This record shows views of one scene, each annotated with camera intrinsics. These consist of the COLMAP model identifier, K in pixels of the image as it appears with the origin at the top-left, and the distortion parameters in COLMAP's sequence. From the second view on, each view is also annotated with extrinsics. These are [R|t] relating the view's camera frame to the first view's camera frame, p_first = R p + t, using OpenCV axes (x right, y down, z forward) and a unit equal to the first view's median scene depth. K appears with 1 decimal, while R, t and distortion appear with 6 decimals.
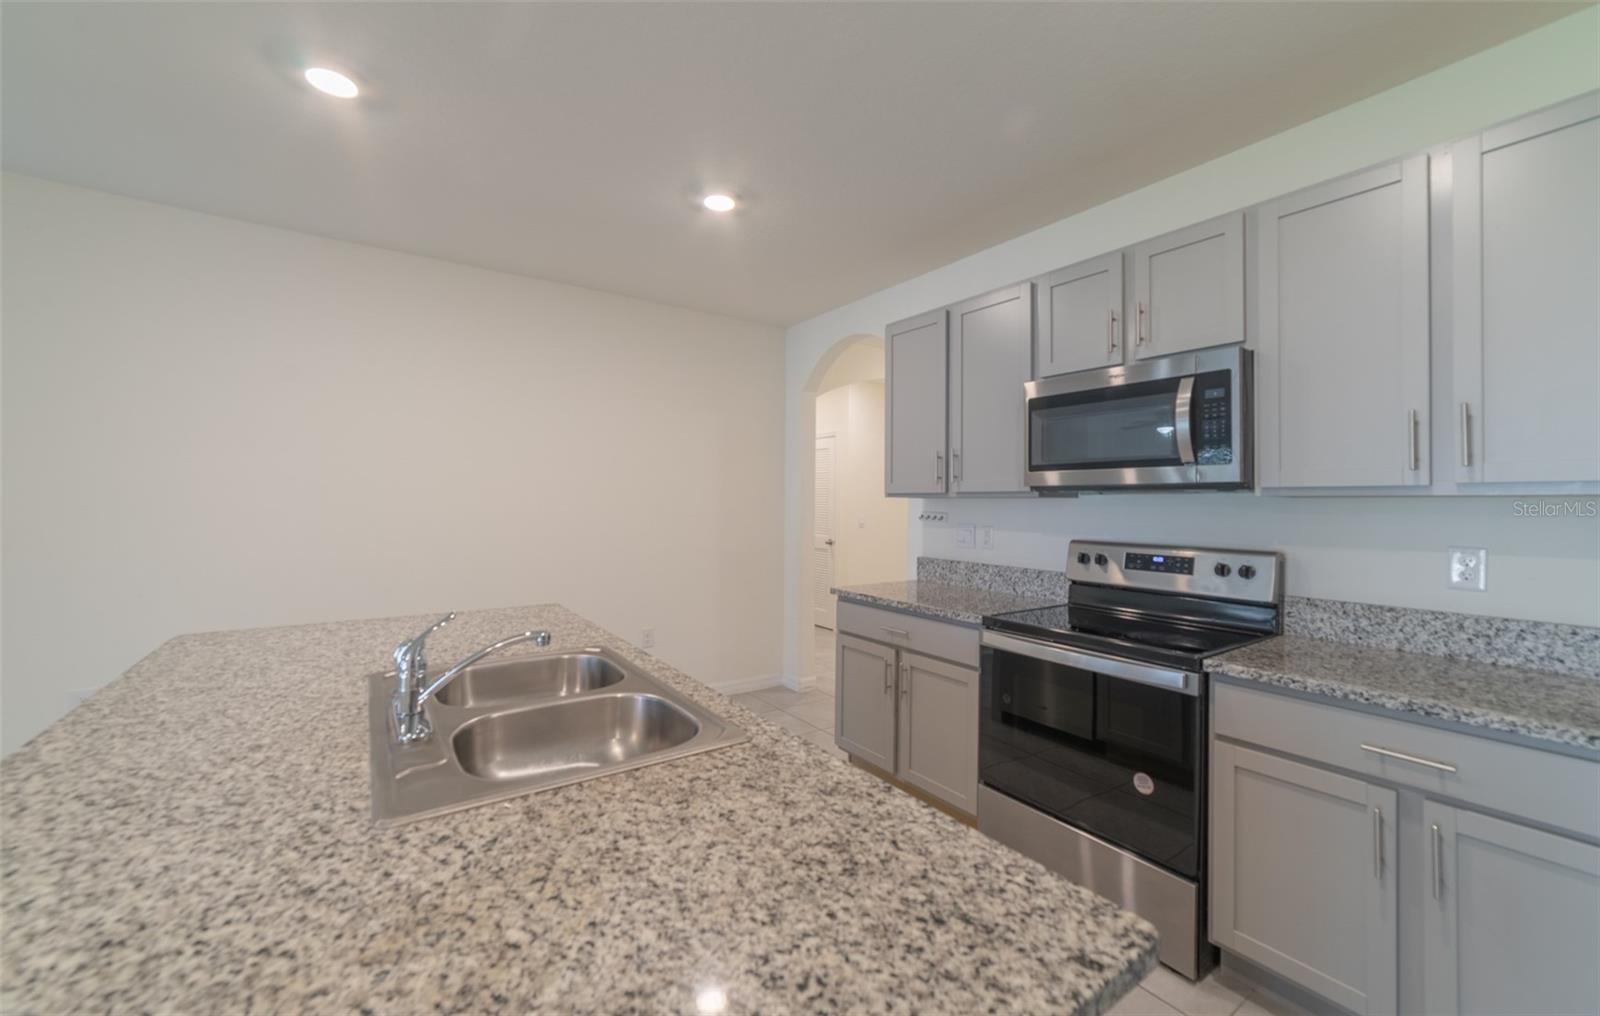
lens RADIAL K [[625.5, 0, 805.5], [0, 625.5, 490.2], [0, 0, 1]] dist [-0.022268, 0.007227]
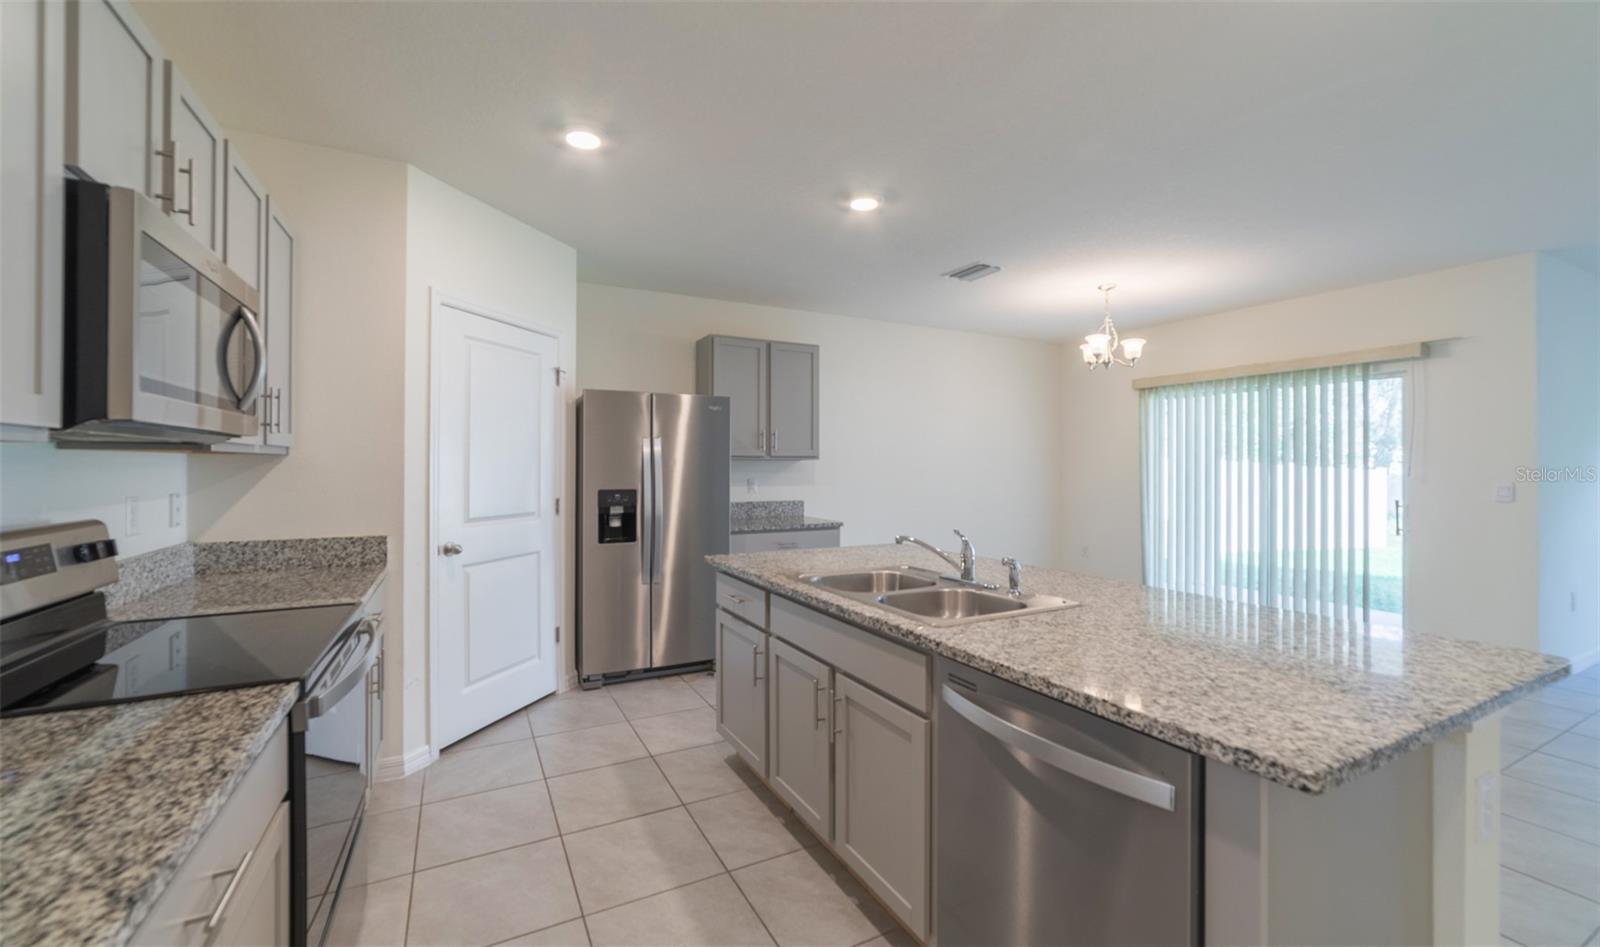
lens RADIAL K [[629.2, 0, 803.7], [0, 629.2, 463.8], [0, 0, 1]] dist [-0.024540, 0.010565]
pose [[-0.993537, -0.011045, 0.112974, -0.273119], [-0.013561, 0.999676, -0.021520, 0.042494], [-0.112700, -0.022913, -0.993365, 2.122455]]
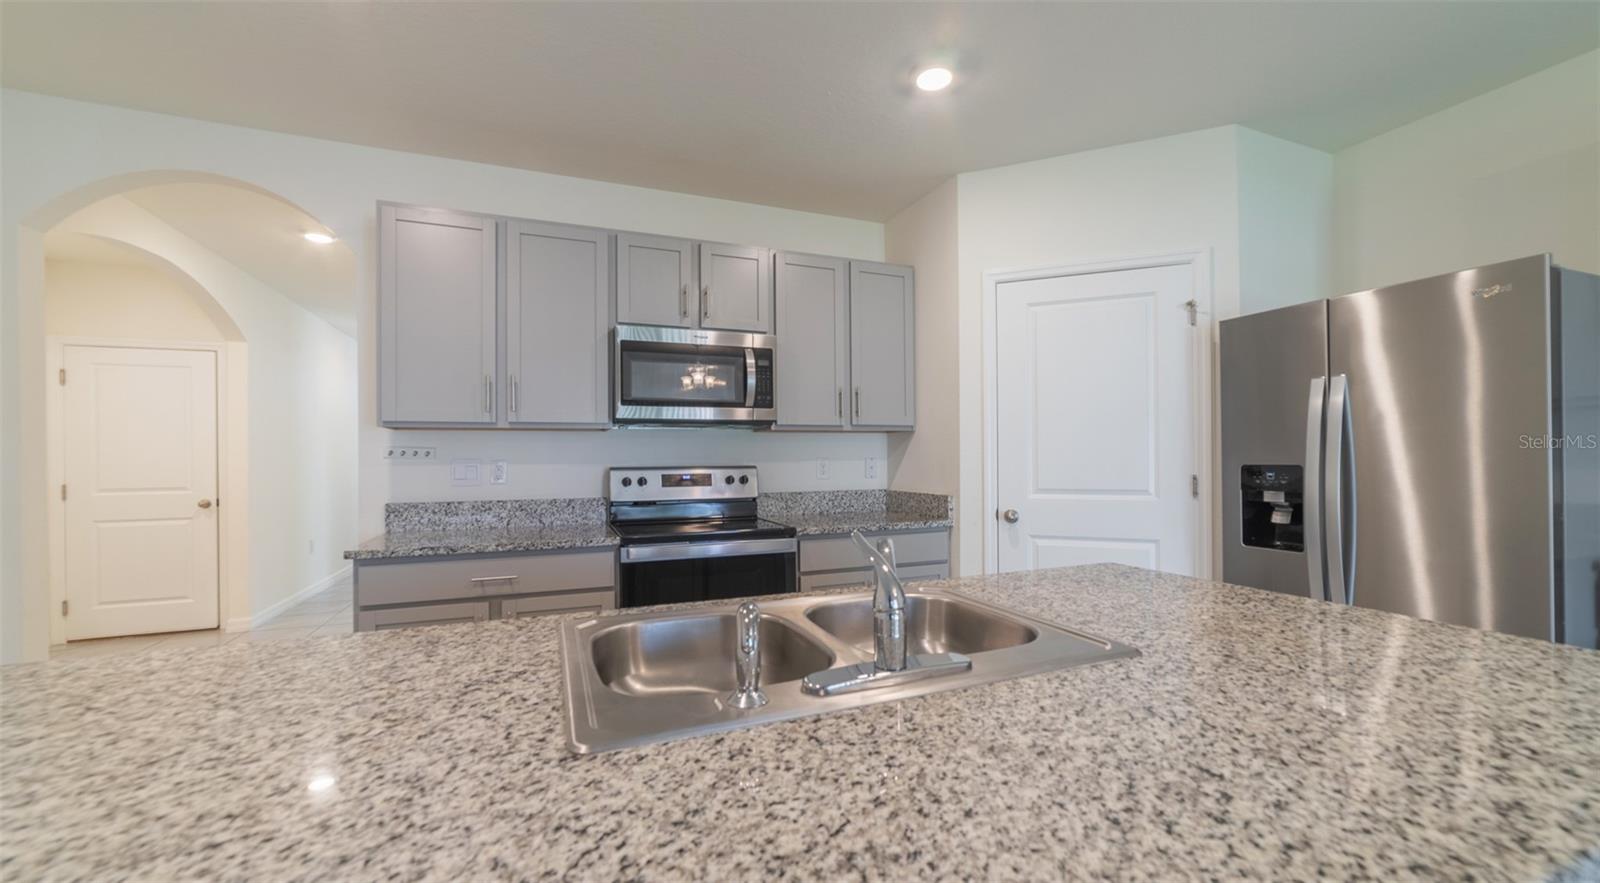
lens RADIAL K [[627.5, 0, 785.9], [0, 627.5, 456.7], [0, 0, 1]] dist [-0.020324, 0.007829]
pose [[0.229198, -0.007893, 0.973348, -1.016228], [-0.009652, 0.999900, 0.010382, 0.073093], [-0.973332, -0.011774, 0.229099, 0.694318]]
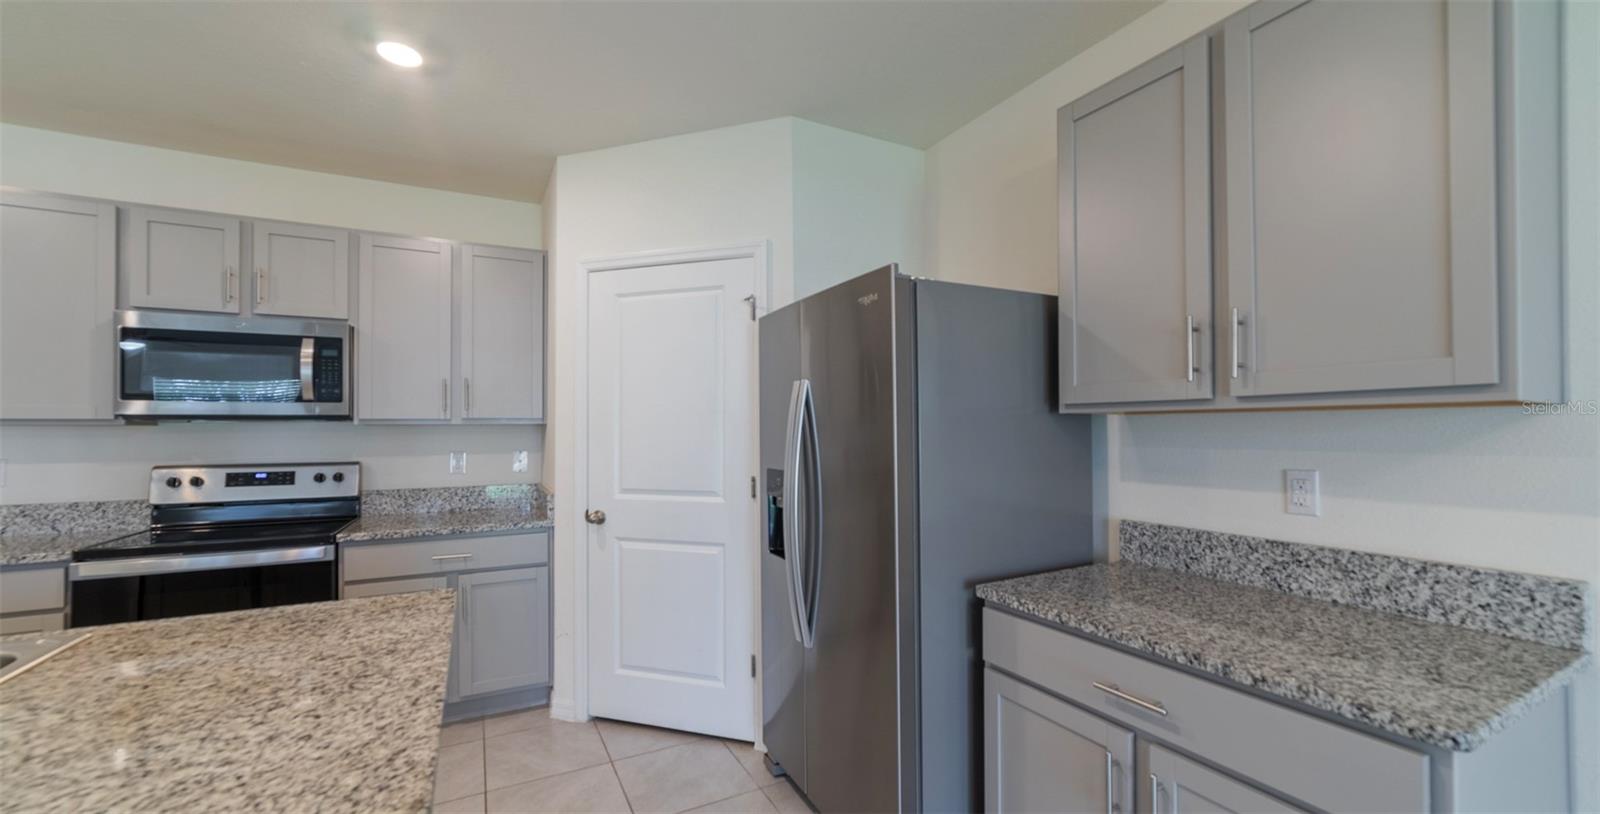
lens RADIAL K [[625.5, 0, 802.8], [0, 625.5, 422.1], [0, 0, 1]] dist [-0.022779, 0.009793]
pose [[0.132446, 0.002530, 0.991187, -0.726114], [-0.012988, 0.999915, -0.000817, -0.010653], [-0.991105, -0.012765, 0.132468, -0.321846]]
